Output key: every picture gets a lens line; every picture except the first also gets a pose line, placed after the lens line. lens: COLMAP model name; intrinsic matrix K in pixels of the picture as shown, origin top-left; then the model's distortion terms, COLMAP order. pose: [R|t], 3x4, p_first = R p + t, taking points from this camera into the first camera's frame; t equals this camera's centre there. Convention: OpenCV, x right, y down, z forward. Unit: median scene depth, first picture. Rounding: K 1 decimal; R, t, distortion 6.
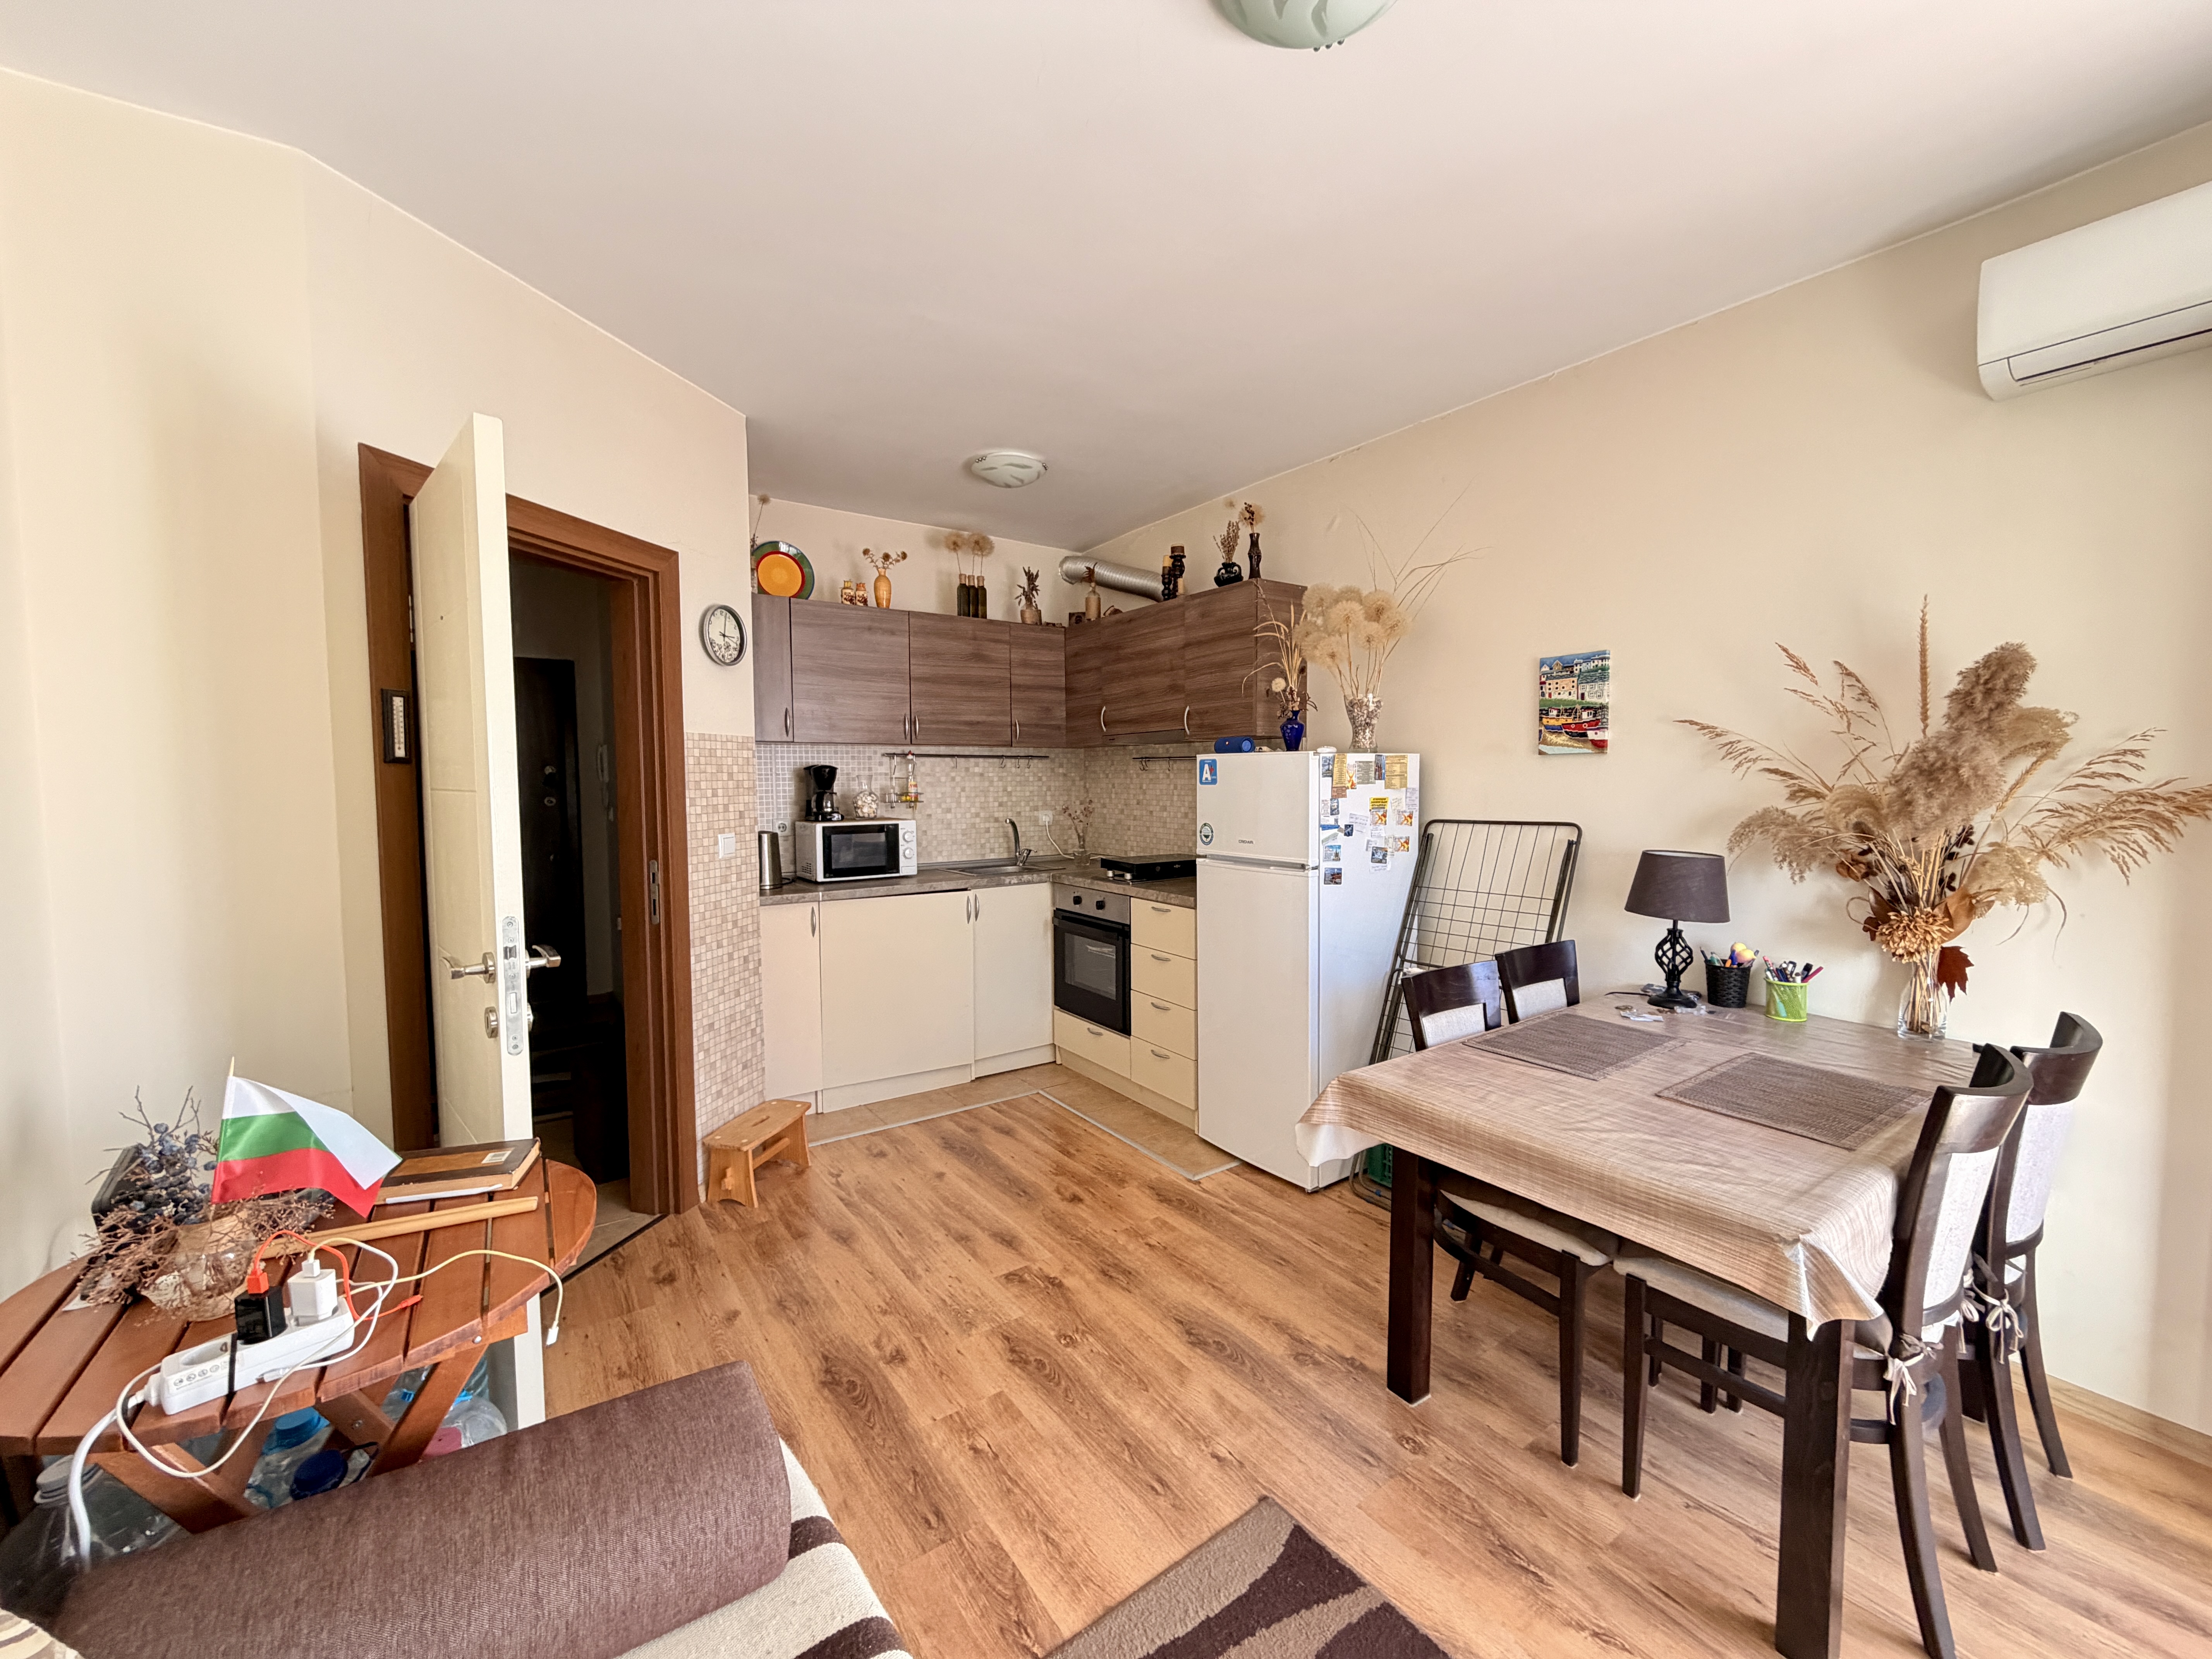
lens RADIAL K [[877.4, 0, 1104.9], [0, 877.4, 829.4], [0, 0, 1]] dist [0.000274, 0.000065]
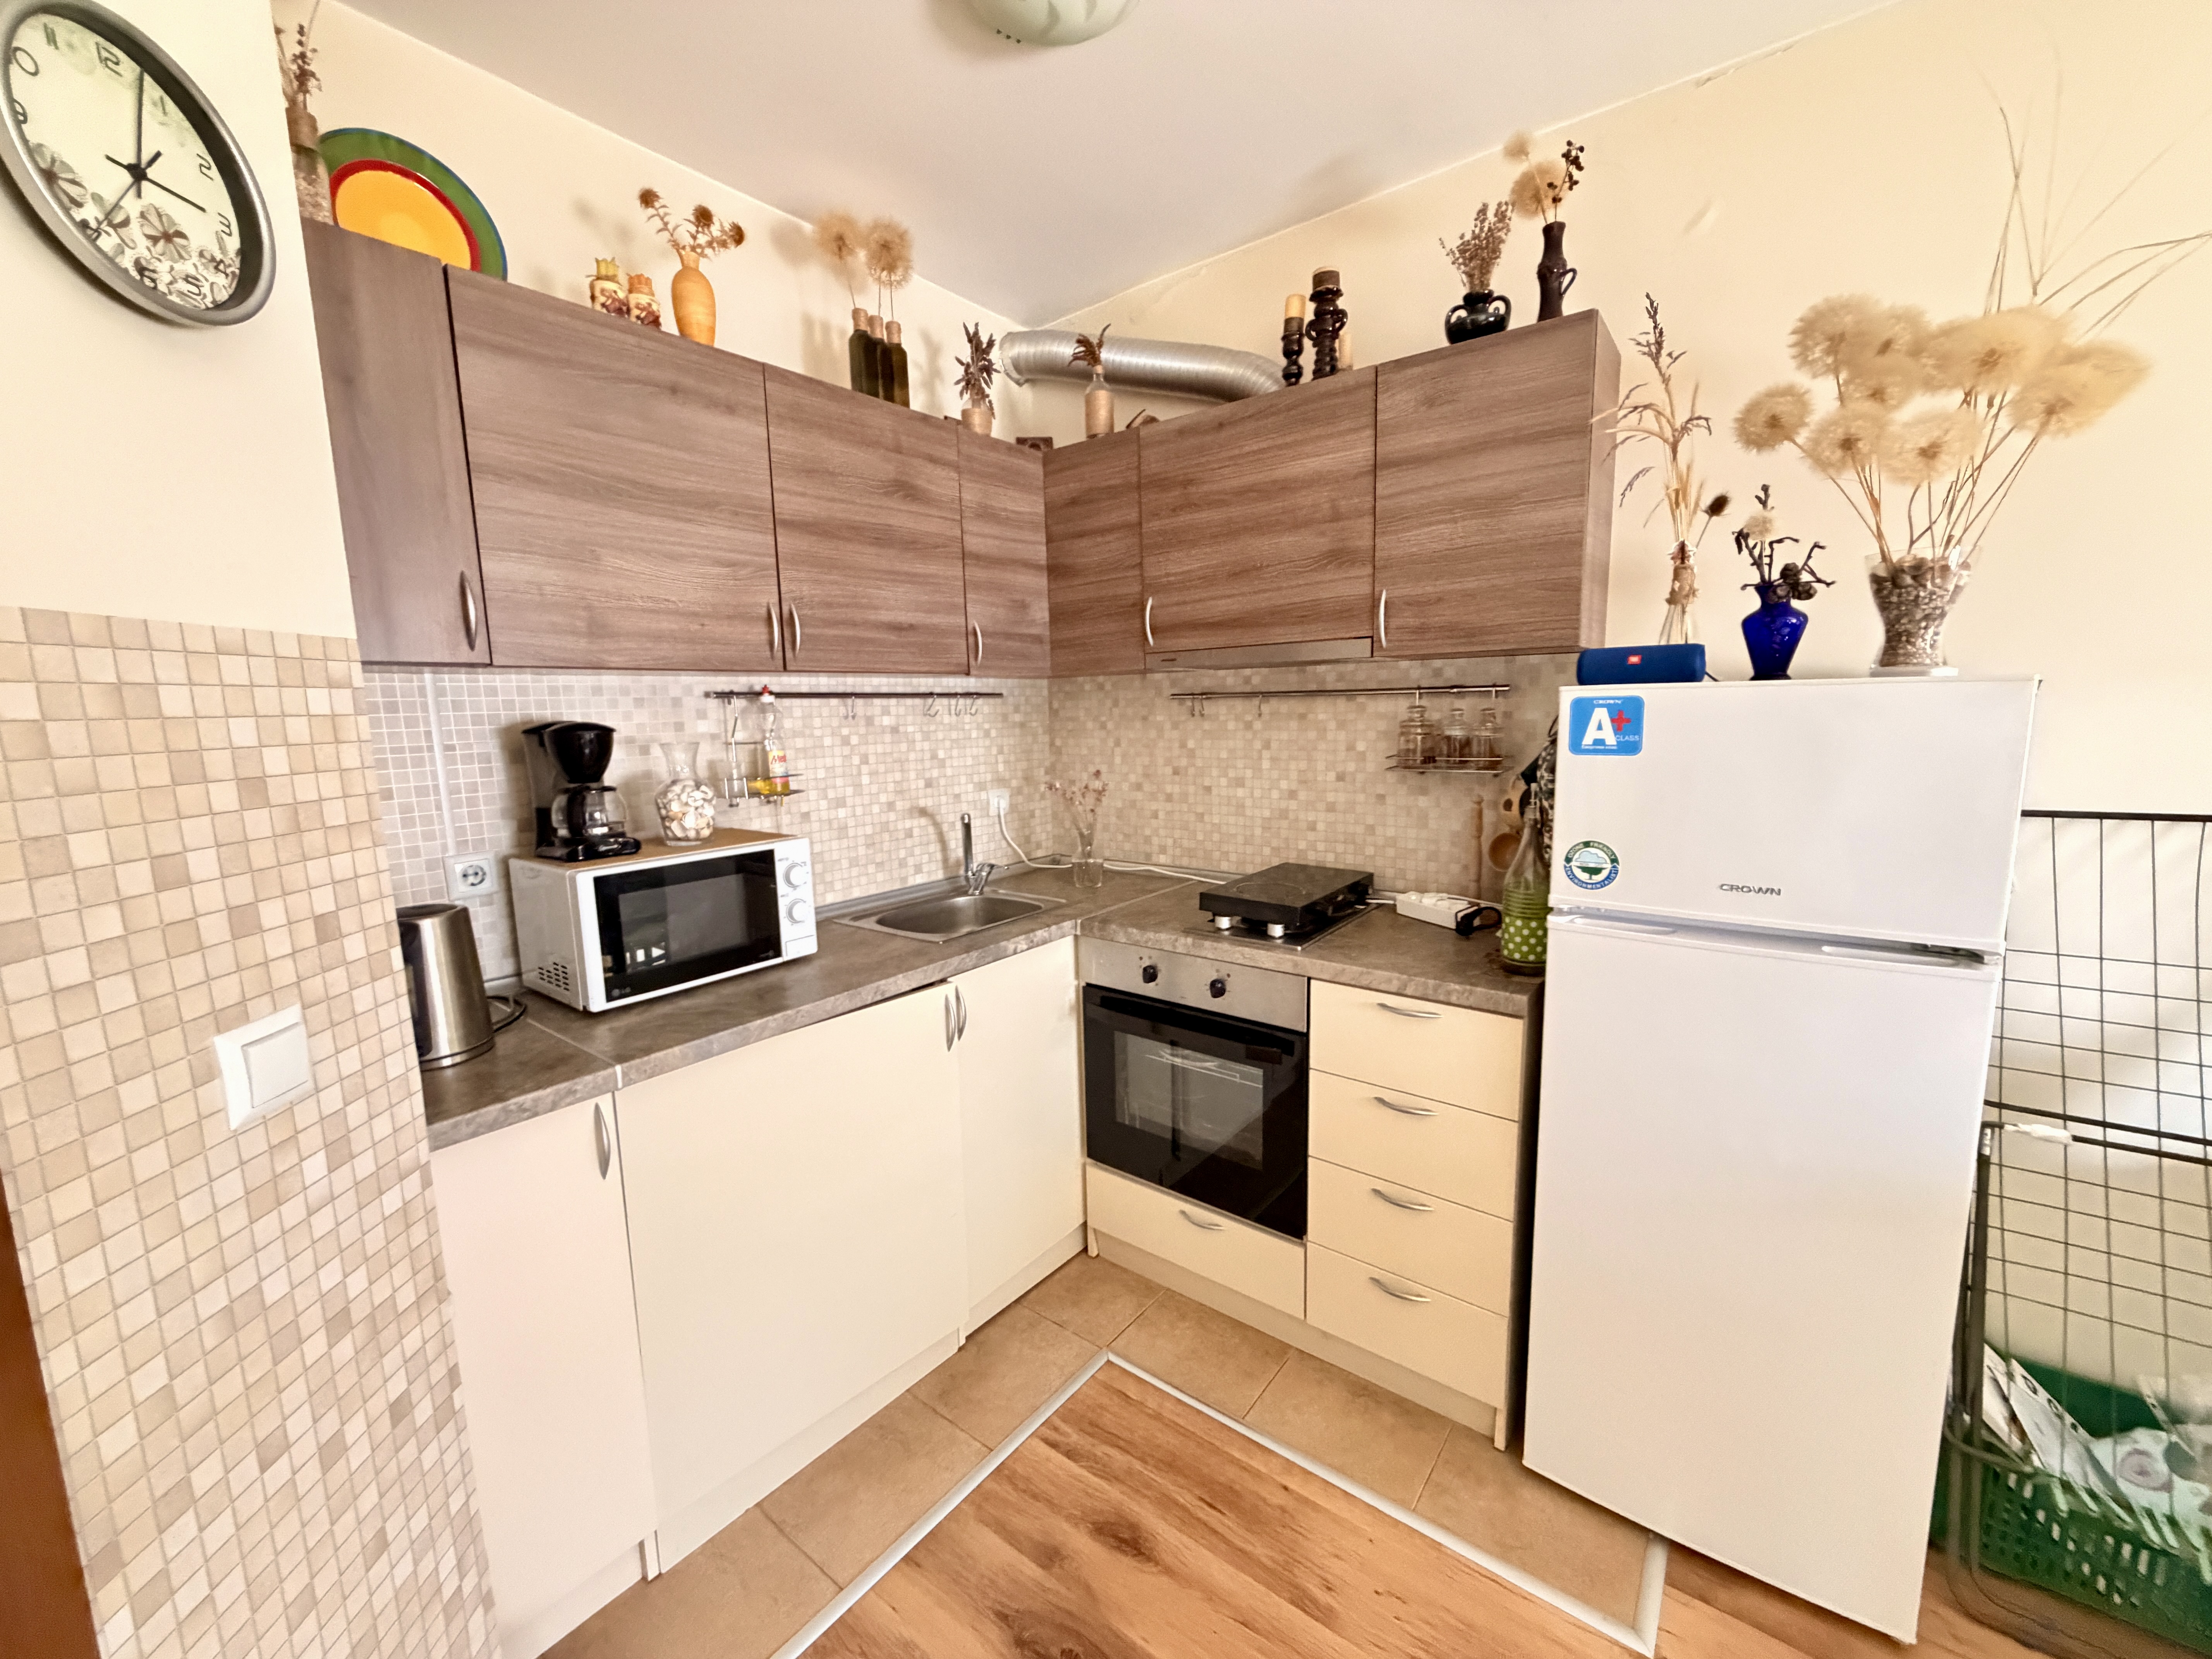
lens RADIAL K [[877.4, 0, 1101.6], [0, 877.4, 830.6], [0, 0, 1]] dist [0.000274, 0.000065]
pose [[0.956931, -0.057595, 0.284544, -0.232971], [0.035496, 0.995981, 0.082225, -0.054165], [-0.288136, -0.068583, 0.955130, 0.603379]]
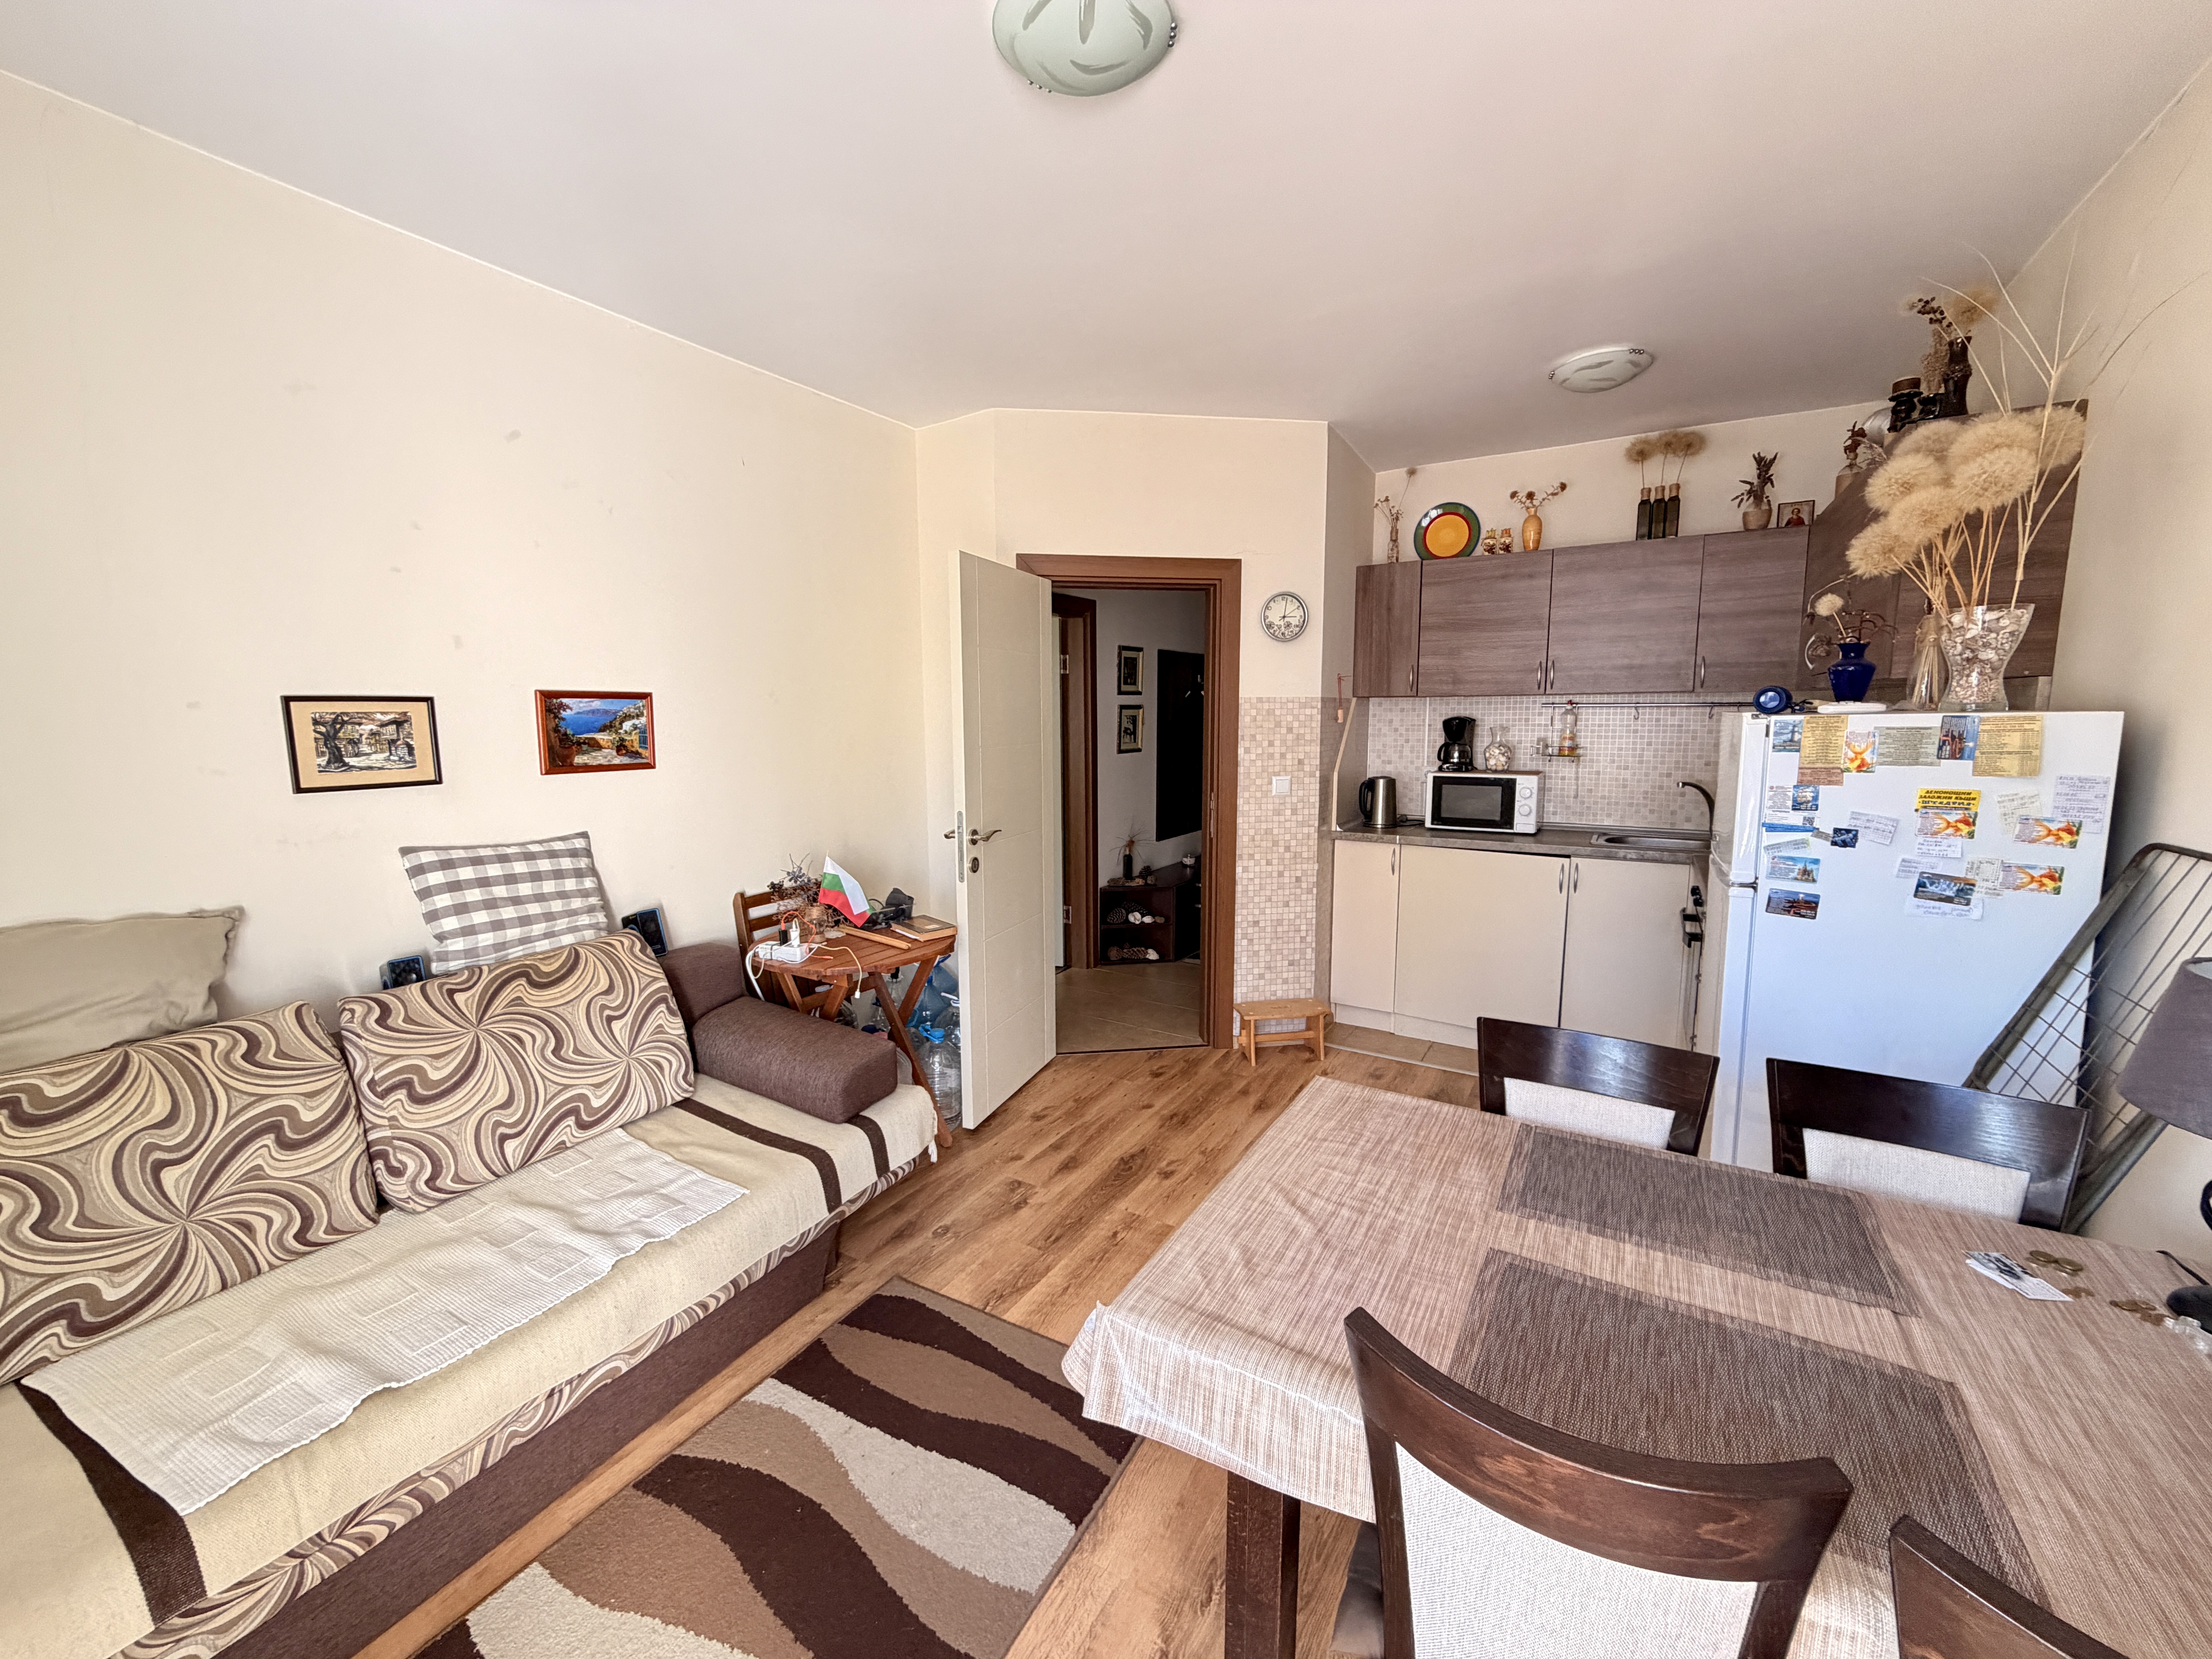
lens RADIAL K [[877.4, 0, 1094.6], [0, 877.4, 827.8], [0, 0, 1]] dist [0.000274, 0.000065]
pose [[0.397035, 0.120383, -0.909874, 0.536450], [-0.050367, 0.992725, 0.109367, -0.040273], [0.916420, 0.002405, 0.400210, 0.220276]]
